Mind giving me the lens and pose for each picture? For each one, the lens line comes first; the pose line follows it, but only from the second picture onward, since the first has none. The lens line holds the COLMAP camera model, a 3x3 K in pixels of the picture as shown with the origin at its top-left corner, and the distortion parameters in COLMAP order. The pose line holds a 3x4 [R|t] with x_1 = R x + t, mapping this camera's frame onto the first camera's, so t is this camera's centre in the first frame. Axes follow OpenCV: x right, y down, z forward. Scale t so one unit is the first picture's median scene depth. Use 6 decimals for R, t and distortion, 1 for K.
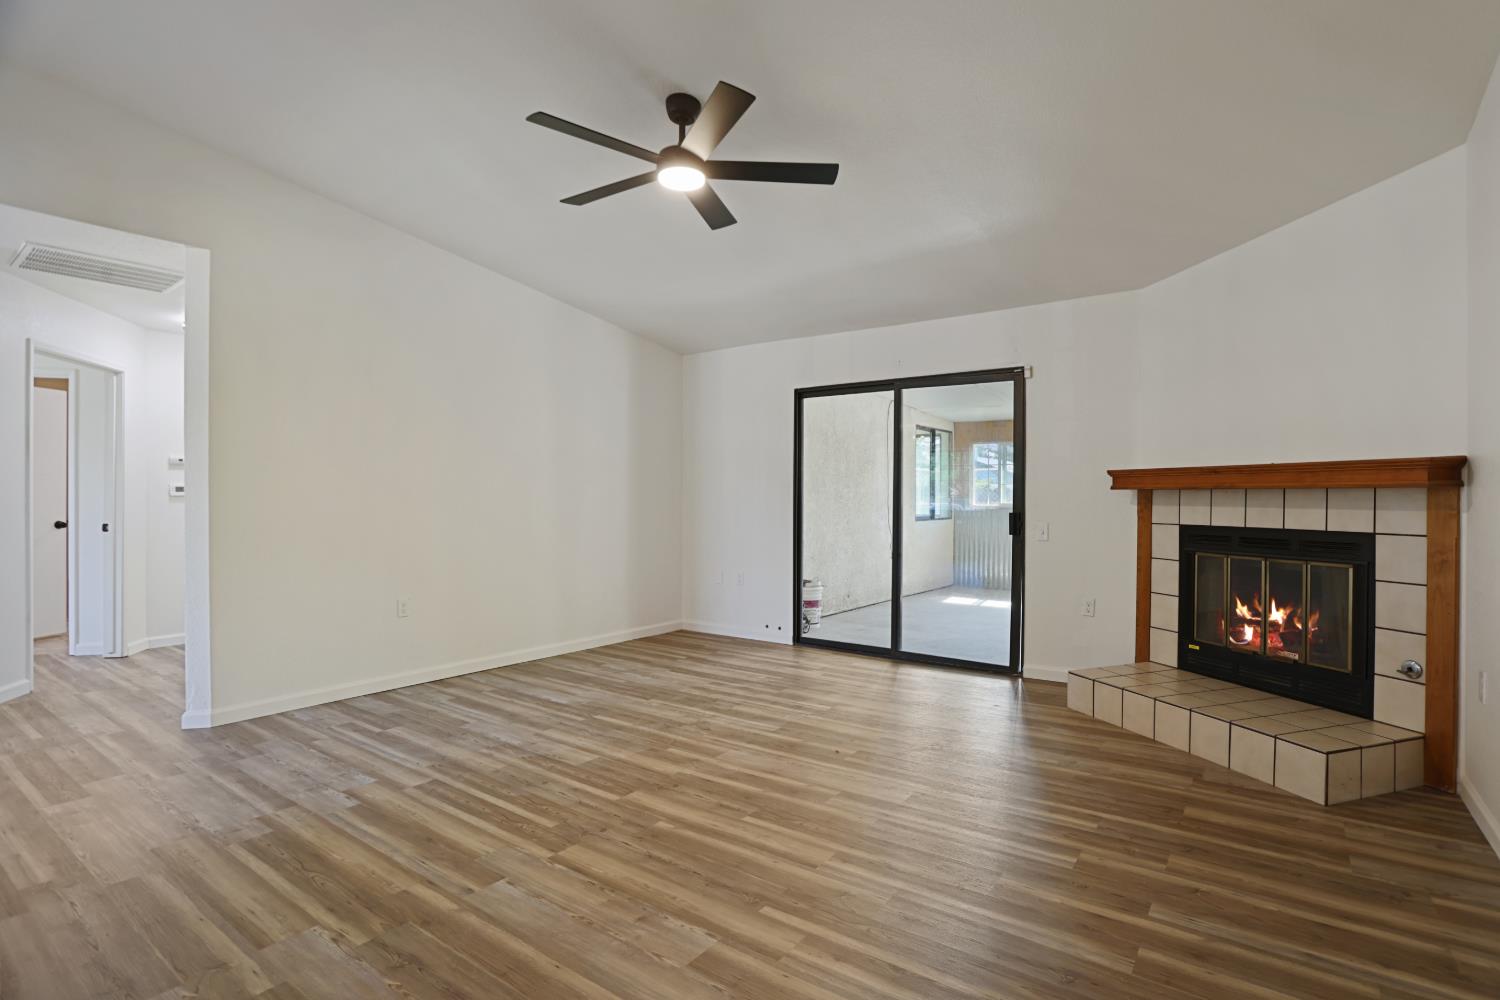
lens RADIAL K [[727.7, 0, 775.2], [0, 727.7, 494.7], [0, 0, 1]] dist [-0.050420, 0.016987]
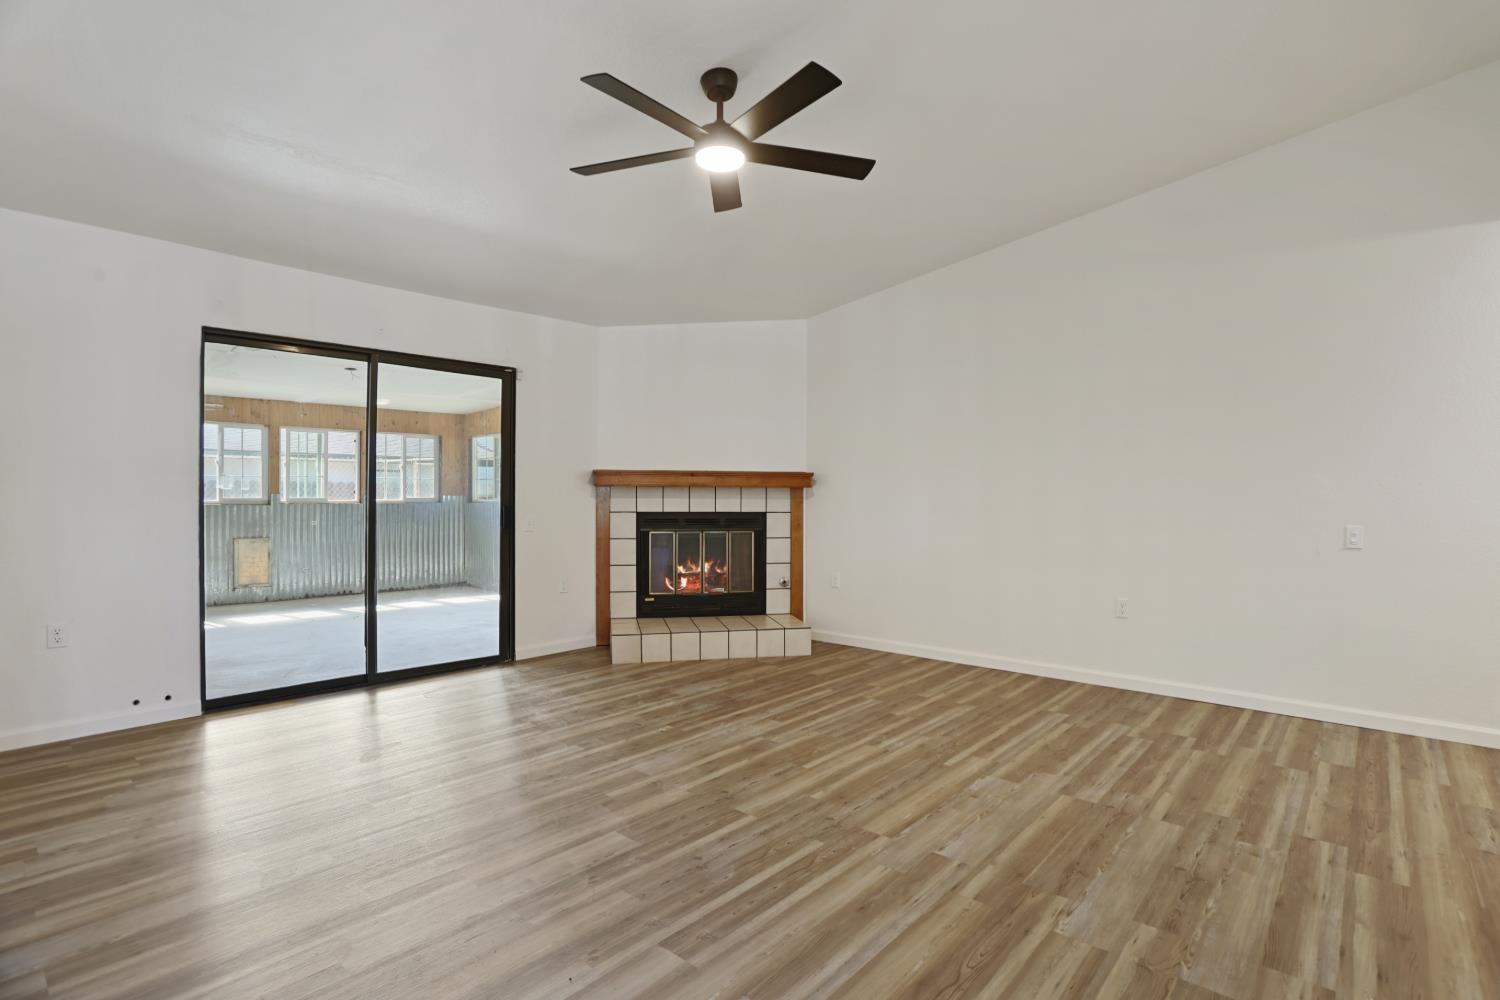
lens RADIAL K [[727.7, 0, 760.3], [0, 727.7, 499.4], [0, 0, 1]] dist [-0.050420, 0.016987]
pose [[0.109125, -0.009944, 0.993978, -0.977971], [-0.009970, 0.999889, 0.011097, -0.000543], [-0.993978, -0.011121, 0.109013, 0.762752]]
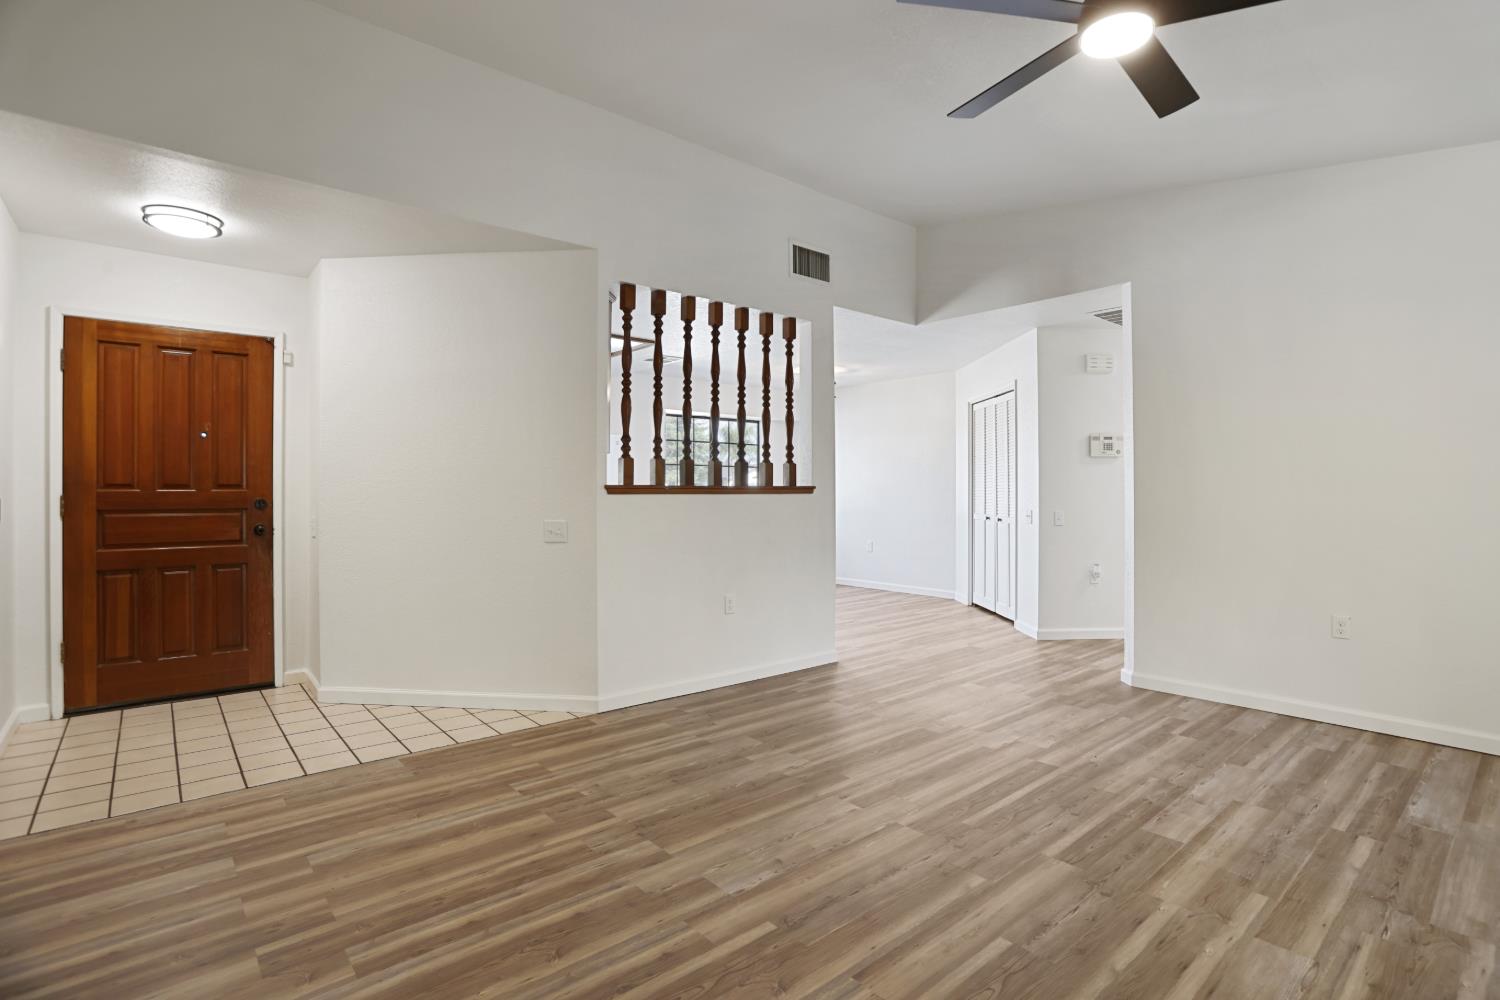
lens RADIAL K [[727.7, 0, 767.7], [0, 727.7, 490.9], [0, 0, 1]] dist [-0.050420, 0.016987]
pose [[-0.232381, -0.004048, -0.972616, 0.561638], [0.004138, 0.999978, -0.005150, 0.004832], [0.972616, -0.005222, -0.232359, 0.752419]]
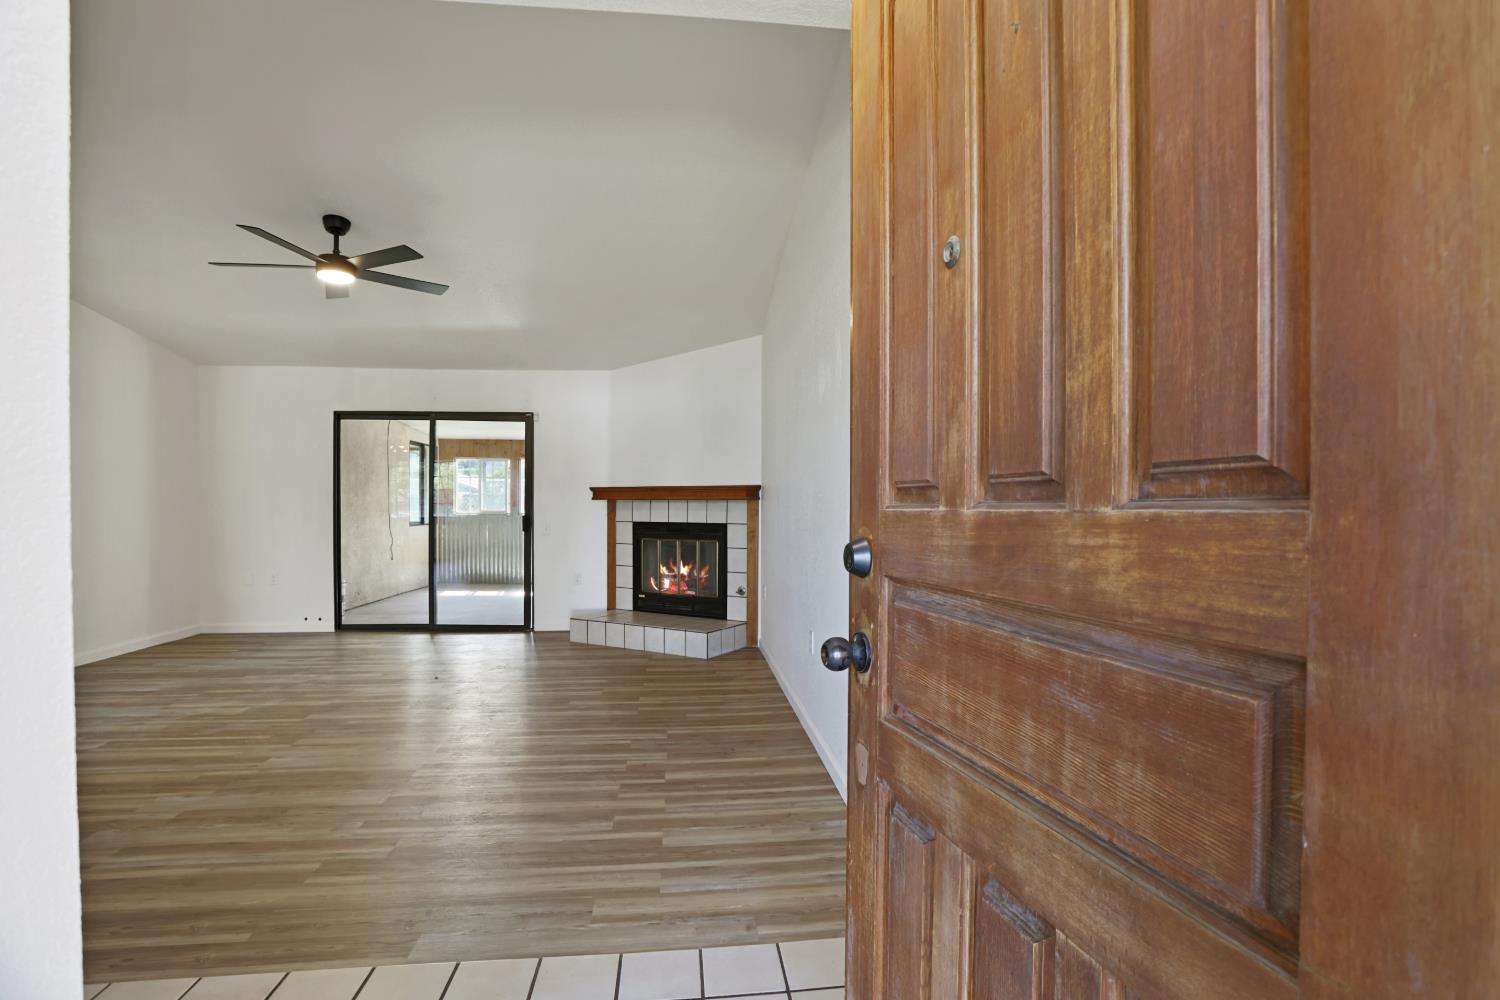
lens RADIAL K [[727.7, 0, 748.2], [0, 727.7, 522.1], [0, 0, 1]] dist [-0.050420, 0.016987]
pose [[0.756066, -0.014223, 0.654341, -0.393501], [-0.003382, 0.999666, 0.025637, -0.000456], [-0.654487, -0.021596, 0.755765, -0.518198]]
